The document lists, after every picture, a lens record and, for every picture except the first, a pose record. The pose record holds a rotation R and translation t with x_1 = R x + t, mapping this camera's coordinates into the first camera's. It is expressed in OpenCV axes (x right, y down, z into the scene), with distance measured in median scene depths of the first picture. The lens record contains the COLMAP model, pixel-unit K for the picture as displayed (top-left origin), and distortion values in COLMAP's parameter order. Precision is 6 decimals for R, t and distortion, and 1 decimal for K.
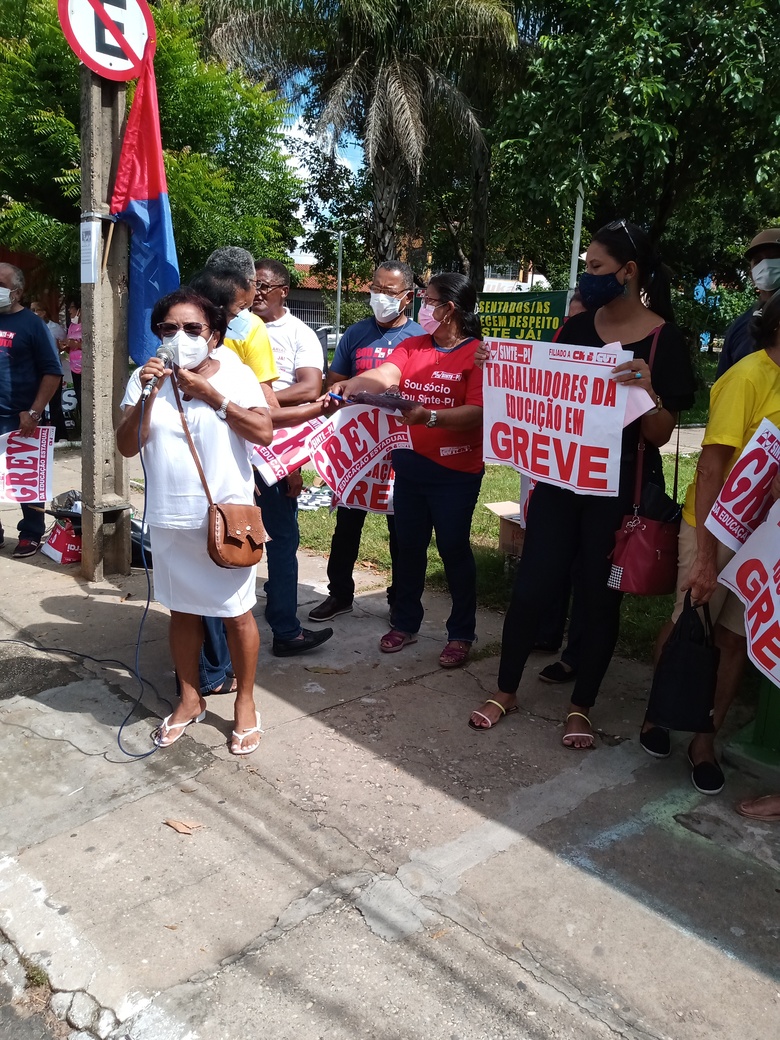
lens RADIAL K [[778.8, 0, 415.0], [0, 778.8, 517.0], [0, 0, 1]] dist [0.010654, -0.049081]
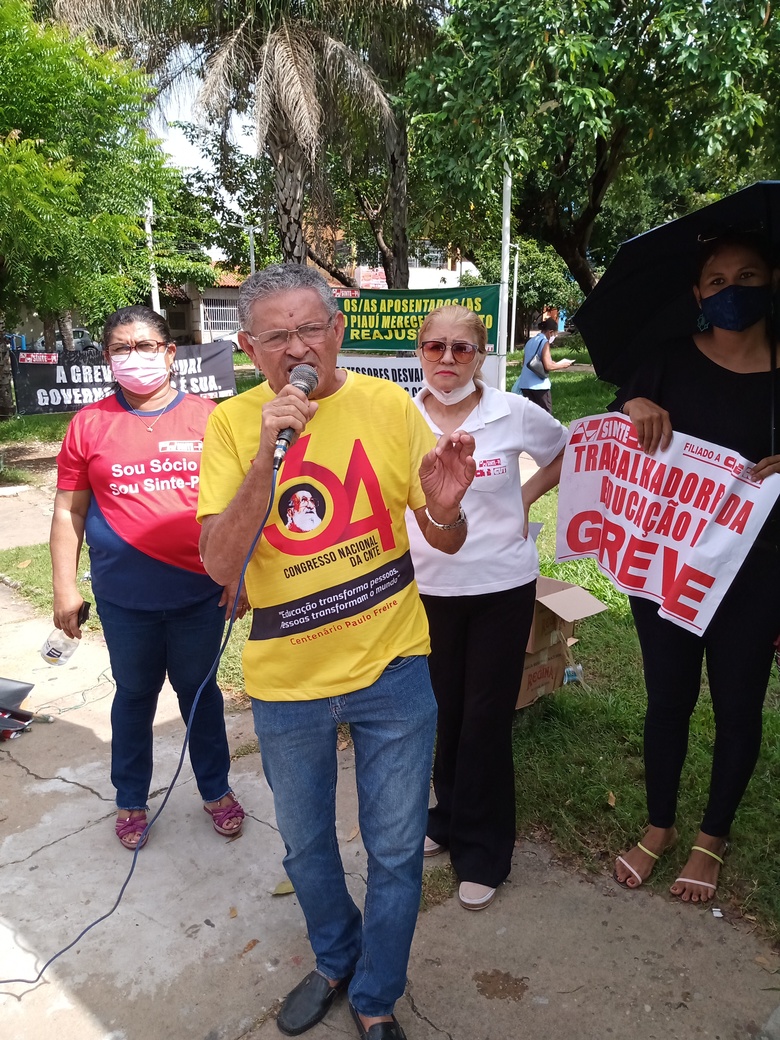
lens RADIAL K [[828.6, 0, 395.6], [0, 828.6, 520.5], [0, 0, 1]] dist [0.027508, -0.058020]
pose [[0.996878, -0.057797, 0.053790, 0.066759], [0.058122, 0.998299, -0.004501, -0.157844], [-0.053438, 0.007613, 0.998542, 0.430678]]
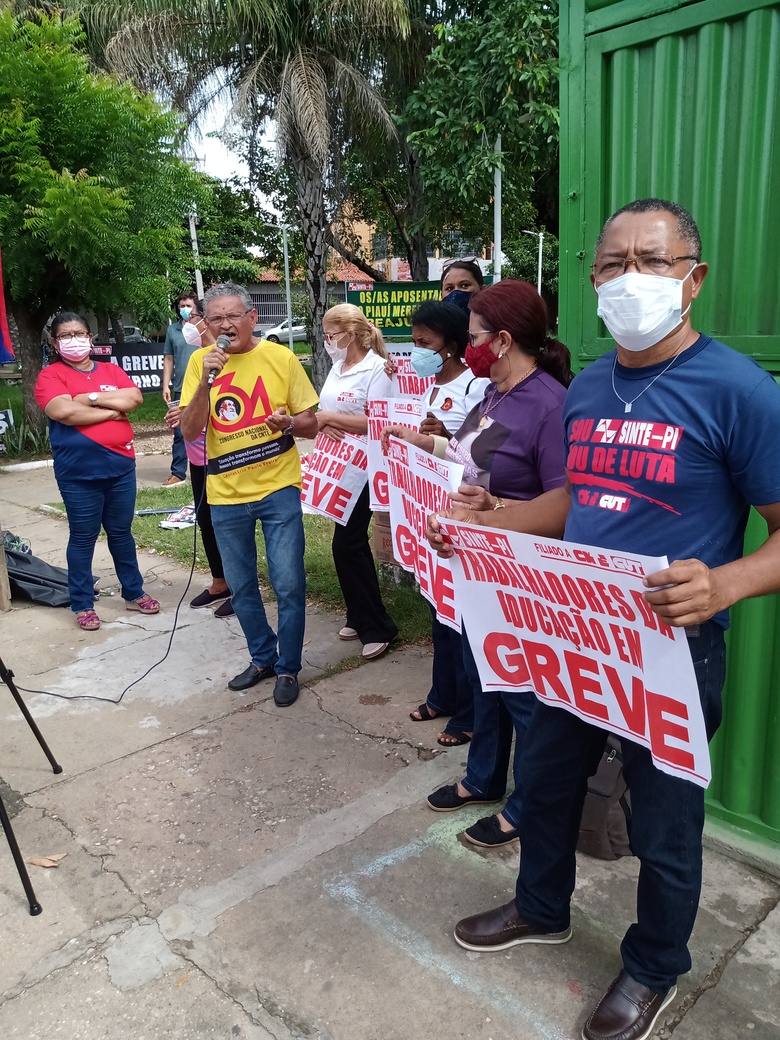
lens RADIAL K [[785.6, 0, 390.0], [0, 785.6, 520.0], [0, 0, 1]] dist [-0.024115, 0.028157]
pose [[0.997398, -0.072026, 0.003095, 0.217489], [0.071959, 0.997243, 0.018131, -0.042500], [-0.004392, -0.017861, 0.999831, -0.015754]]
